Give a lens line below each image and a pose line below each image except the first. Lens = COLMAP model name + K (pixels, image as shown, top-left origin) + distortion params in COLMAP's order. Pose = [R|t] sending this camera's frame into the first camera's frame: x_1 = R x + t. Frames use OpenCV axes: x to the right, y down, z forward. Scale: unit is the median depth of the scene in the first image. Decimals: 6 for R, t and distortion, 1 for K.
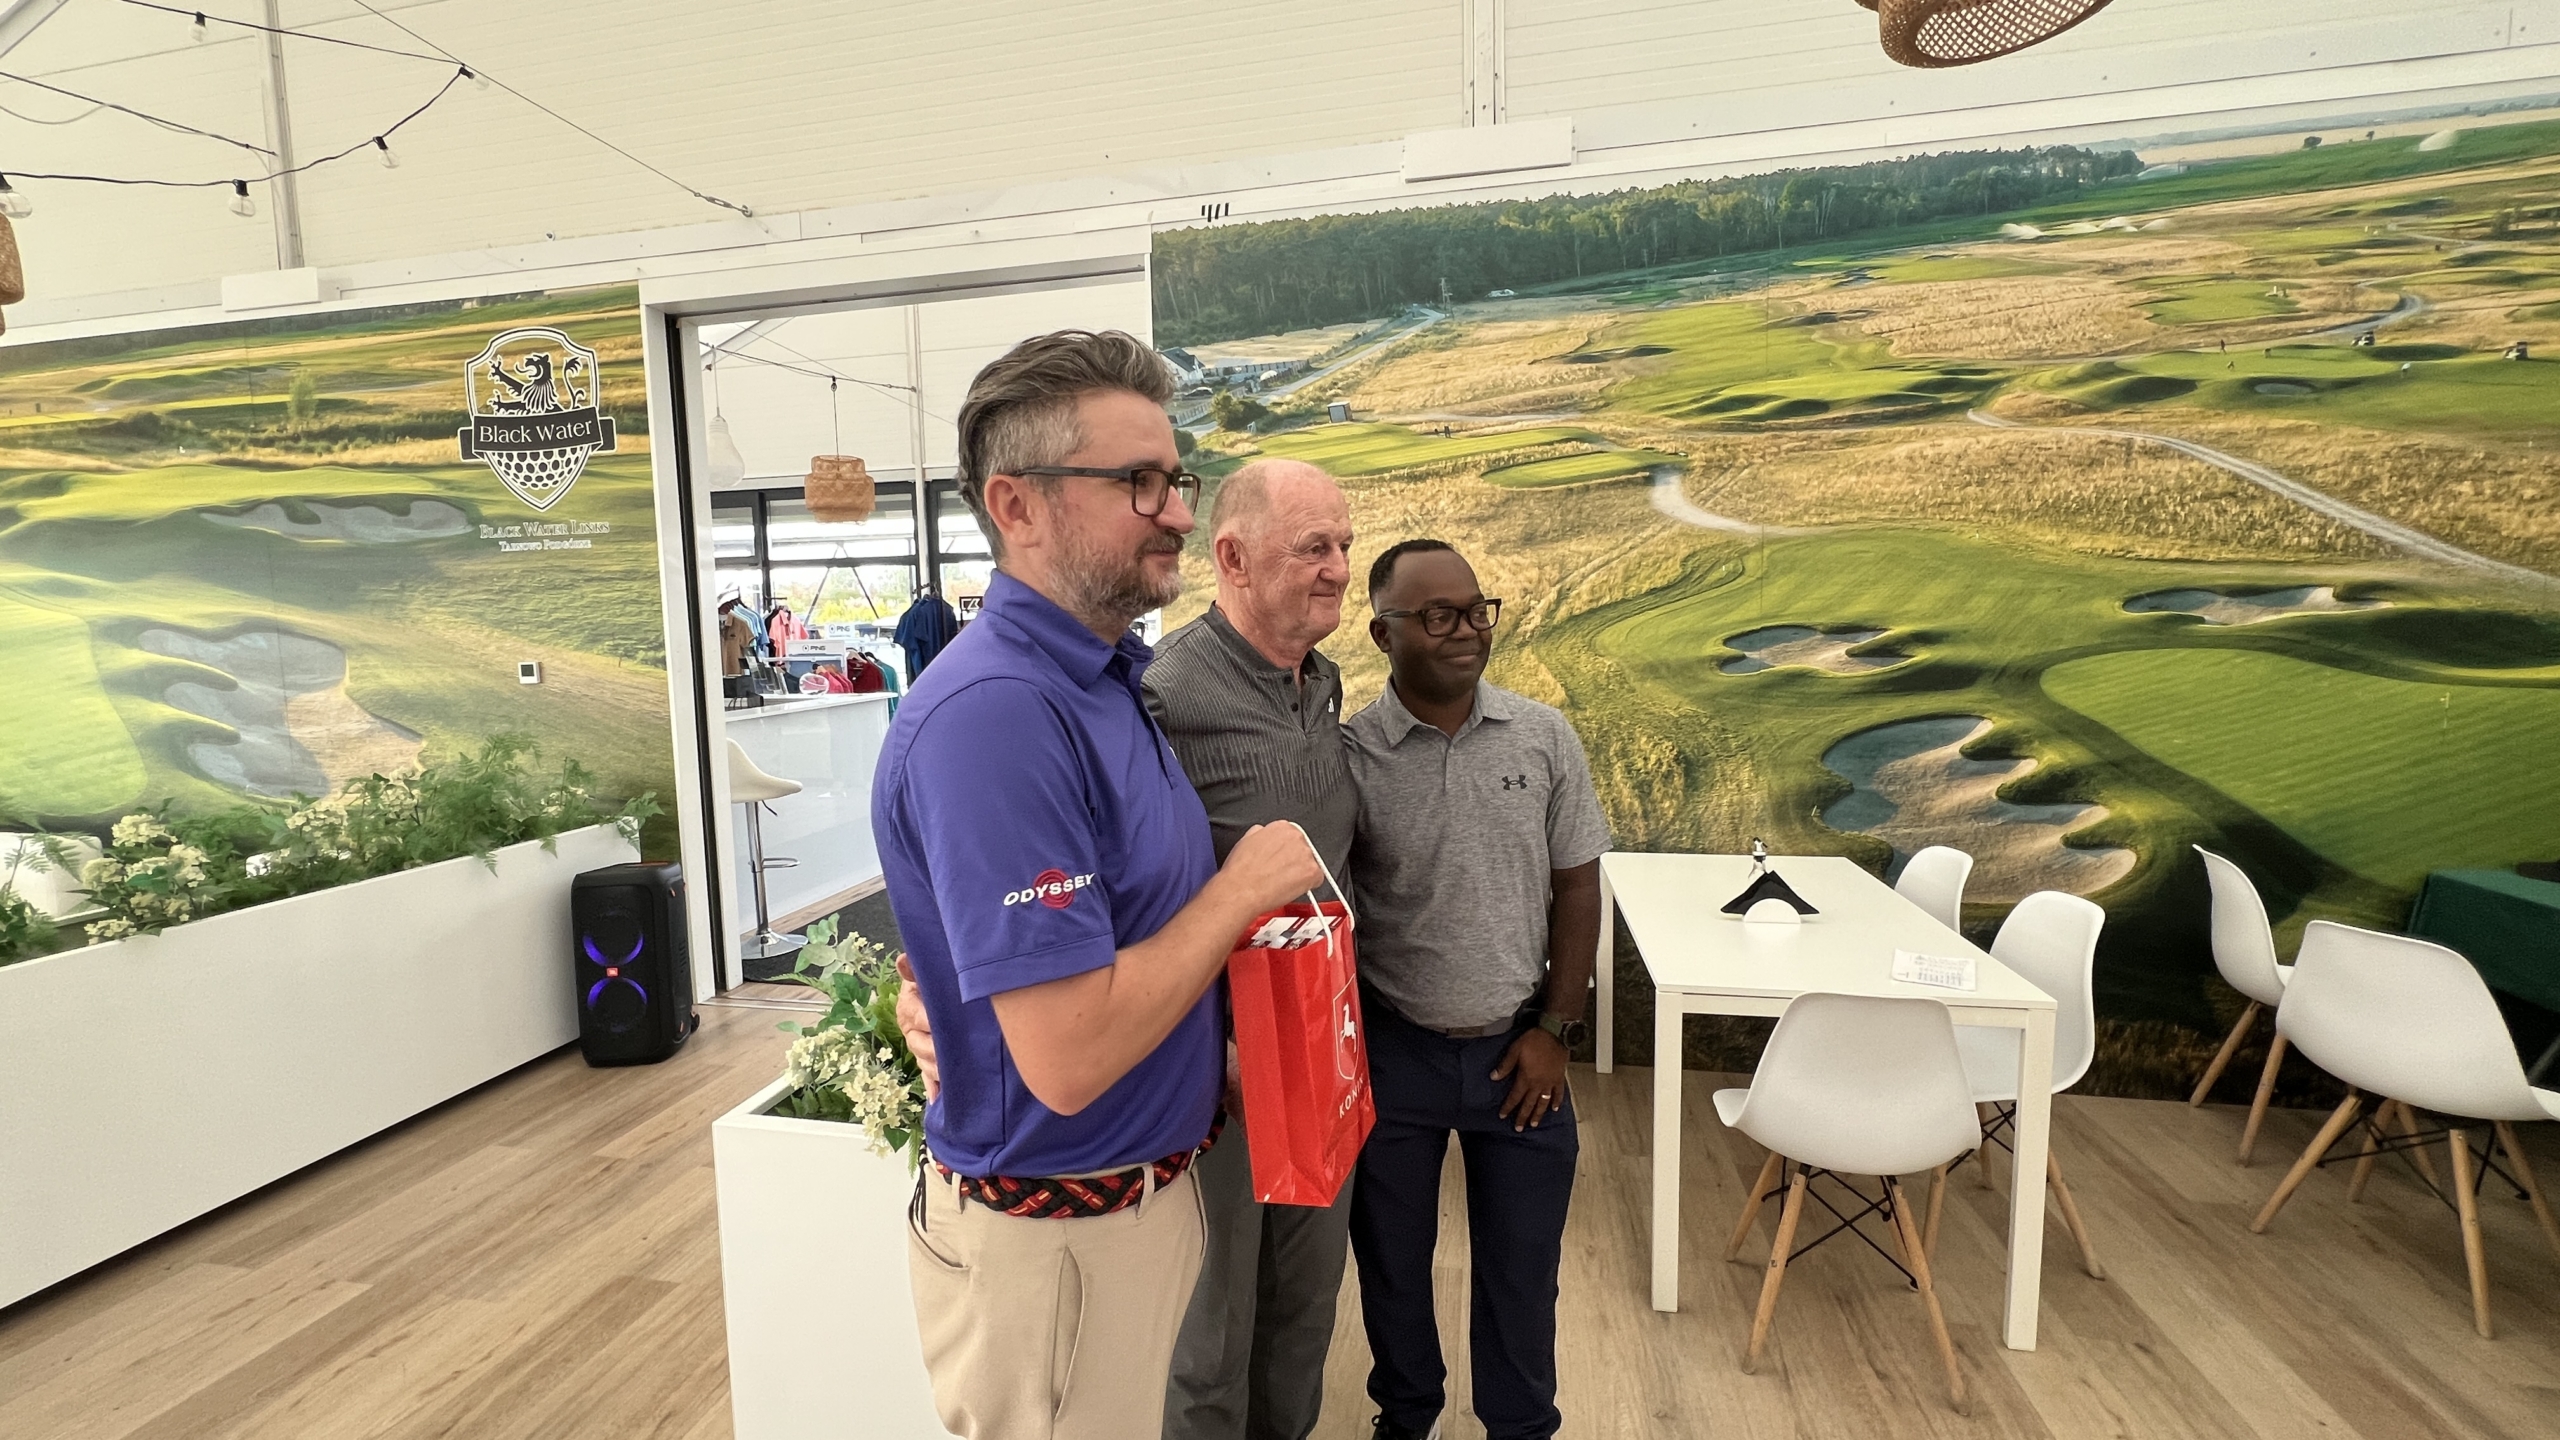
lens RADIAL K [[1046.3, 0, 1274.5], [0, 1046.3, 717.7], [0, 0, 1]] dist [-0.000623, 0.000484]
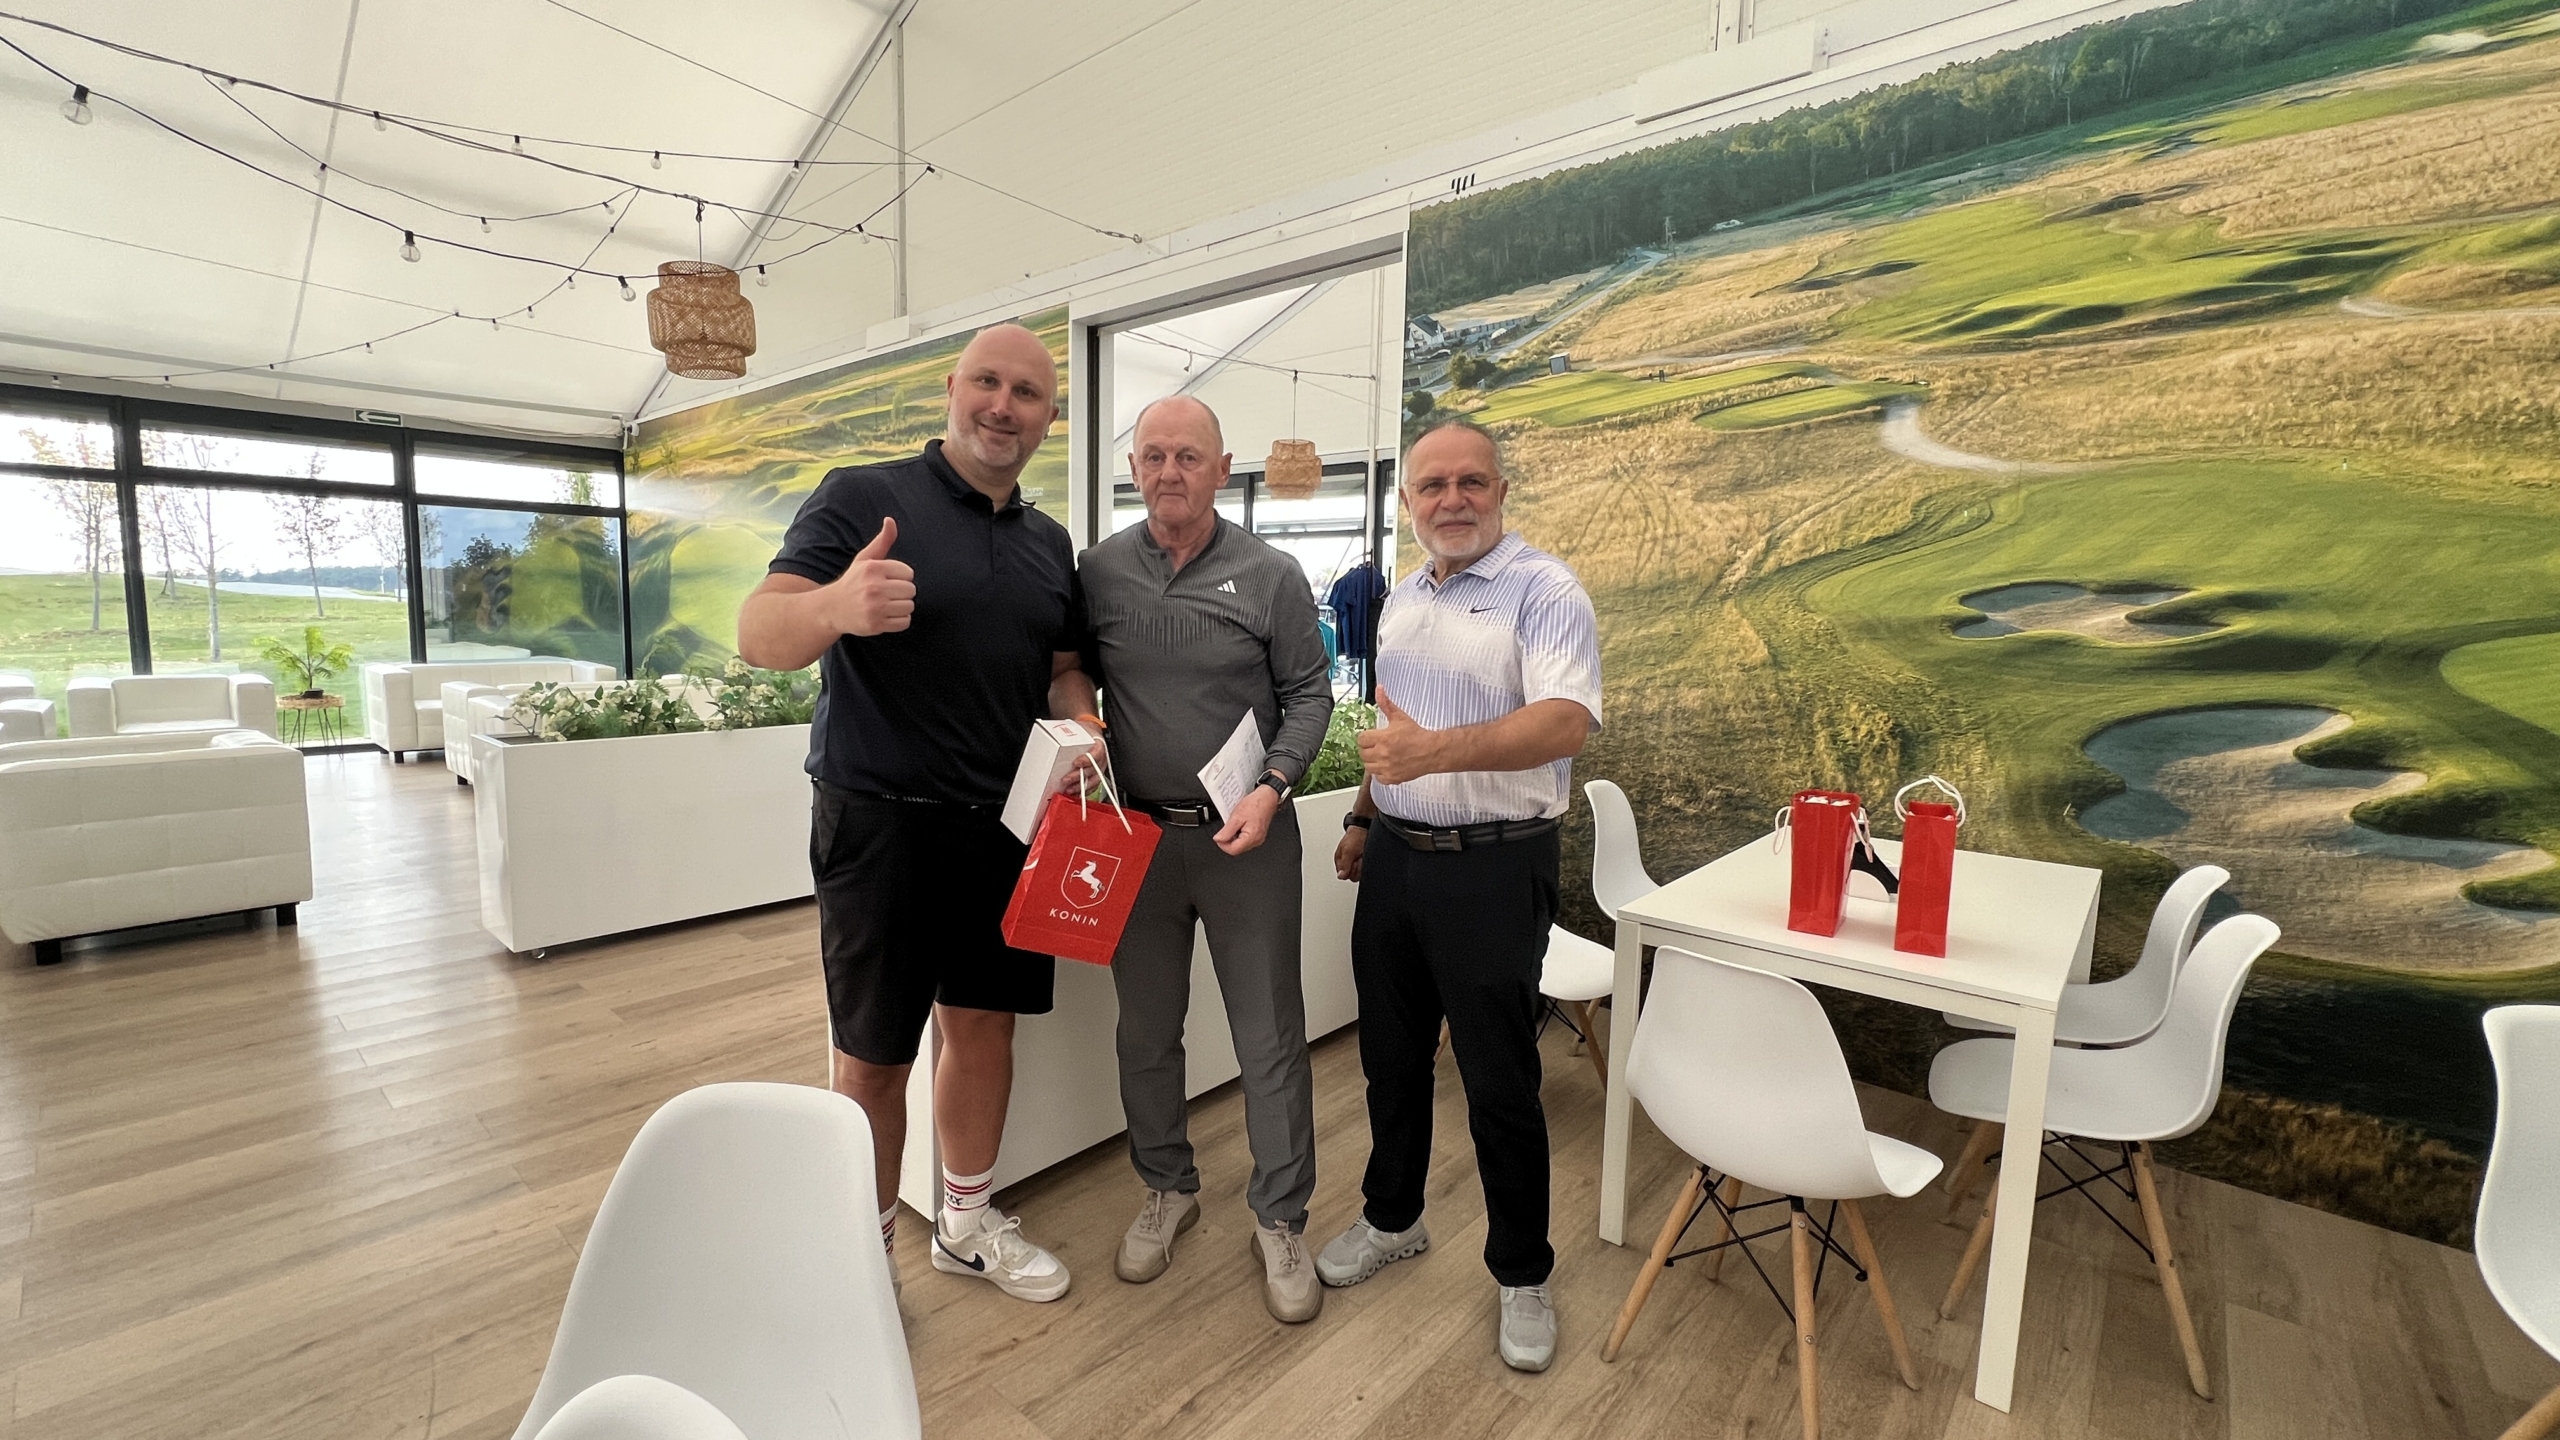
lens RADIAL K [[1046.3, 0, 1283.0], [0, 1046.3, 719.6], [0, 0, 1]] dist [-0.000623, 0.000484]
pose [[0.870831, 0.092388, -0.482823, 0.375379], [-0.087959, 0.995614, 0.031865, 0.047625], [0.483649, 0.014719, 0.875138, -0.019033]]
